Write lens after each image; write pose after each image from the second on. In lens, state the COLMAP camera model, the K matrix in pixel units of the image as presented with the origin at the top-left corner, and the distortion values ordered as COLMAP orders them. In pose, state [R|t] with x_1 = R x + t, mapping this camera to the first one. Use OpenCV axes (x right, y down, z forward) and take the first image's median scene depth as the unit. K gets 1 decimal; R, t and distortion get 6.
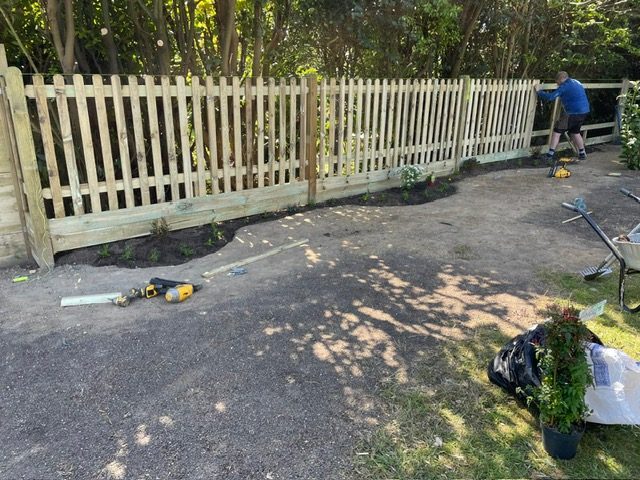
lens RADIAL K [[511.3, 0, 320.0], [0, 511.3, 240.0], [0, 0, 1]] dist [0.106795, -0.199404]
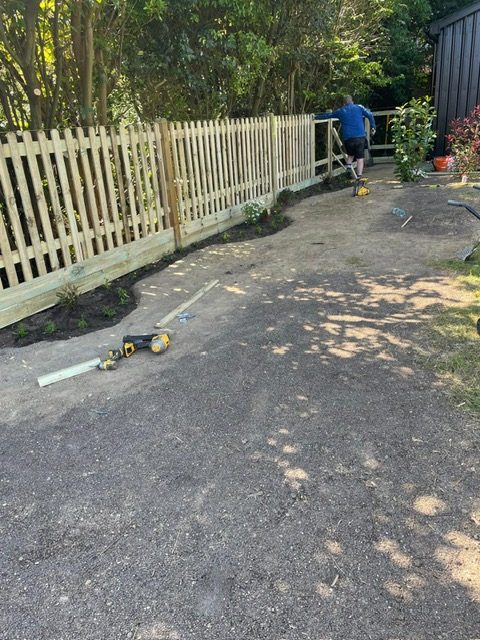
lens RADIAL K [[511.3, 0, 240.0], [0, 511.3, 320.0], [0, 0, 1]] dist [0.106795, -0.199404]
pose [[0.910446, -0.214215, 0.353835, -0.347438], [0.197045, 0.976761, 0.084327, 0.002778], [-0.363677, -0.007054, 0.931499, 0.012628]]
